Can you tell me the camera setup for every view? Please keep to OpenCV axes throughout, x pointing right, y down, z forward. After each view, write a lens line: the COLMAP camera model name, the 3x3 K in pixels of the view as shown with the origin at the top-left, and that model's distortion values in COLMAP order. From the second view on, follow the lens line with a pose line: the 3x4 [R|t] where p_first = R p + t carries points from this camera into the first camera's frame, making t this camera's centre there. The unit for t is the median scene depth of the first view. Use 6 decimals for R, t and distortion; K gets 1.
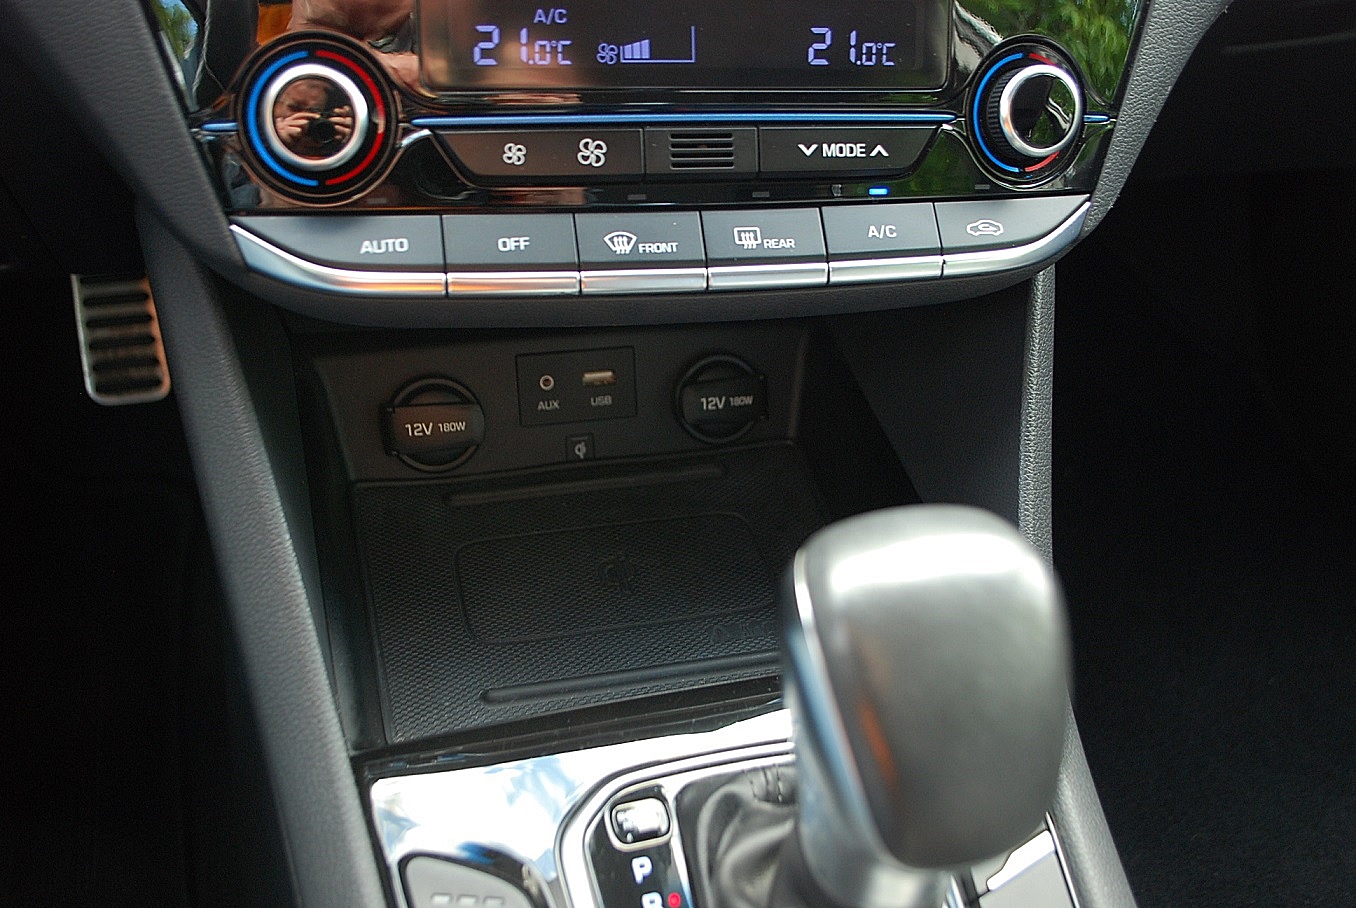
lens RADIAL K [[1277.4, 0, 677.5], [0, 1277.4, 499.3], [0, 0, 1]] dist [-0.069031, 0.001258]
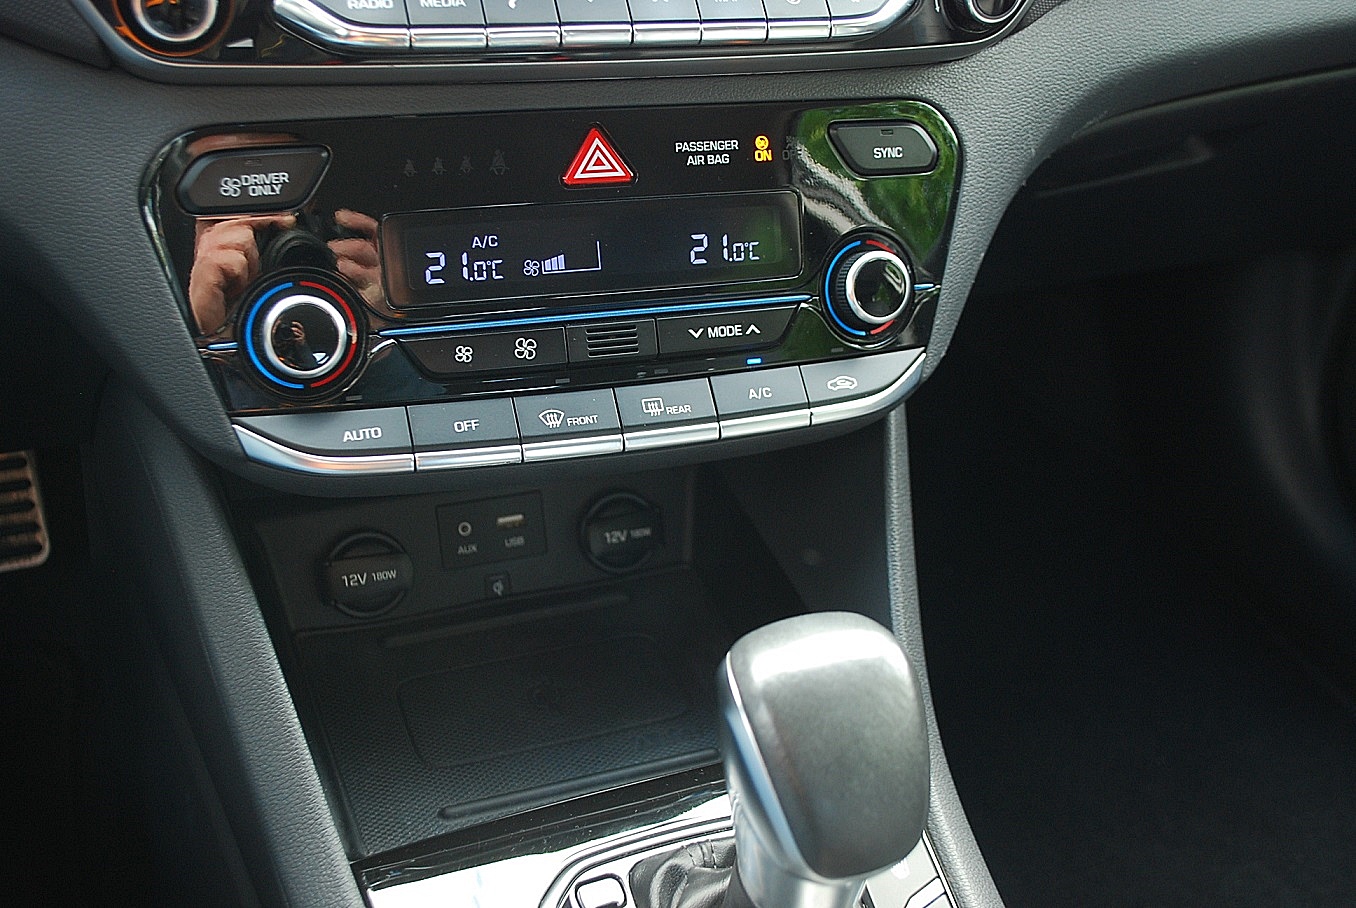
lens RADIAL K [[1508.8, 0, 678.0], [0, 1508.8, 454.0], [0, 0, 1]] dist [-0.073712, 0.000047]
pose [[0.991414, -0.064357, 0.113829, -0.088678], [0.076916, 0.990993, -0.109623, 0.001563], [-0.105749, 0.117437, 0.987434, -0.431573]]
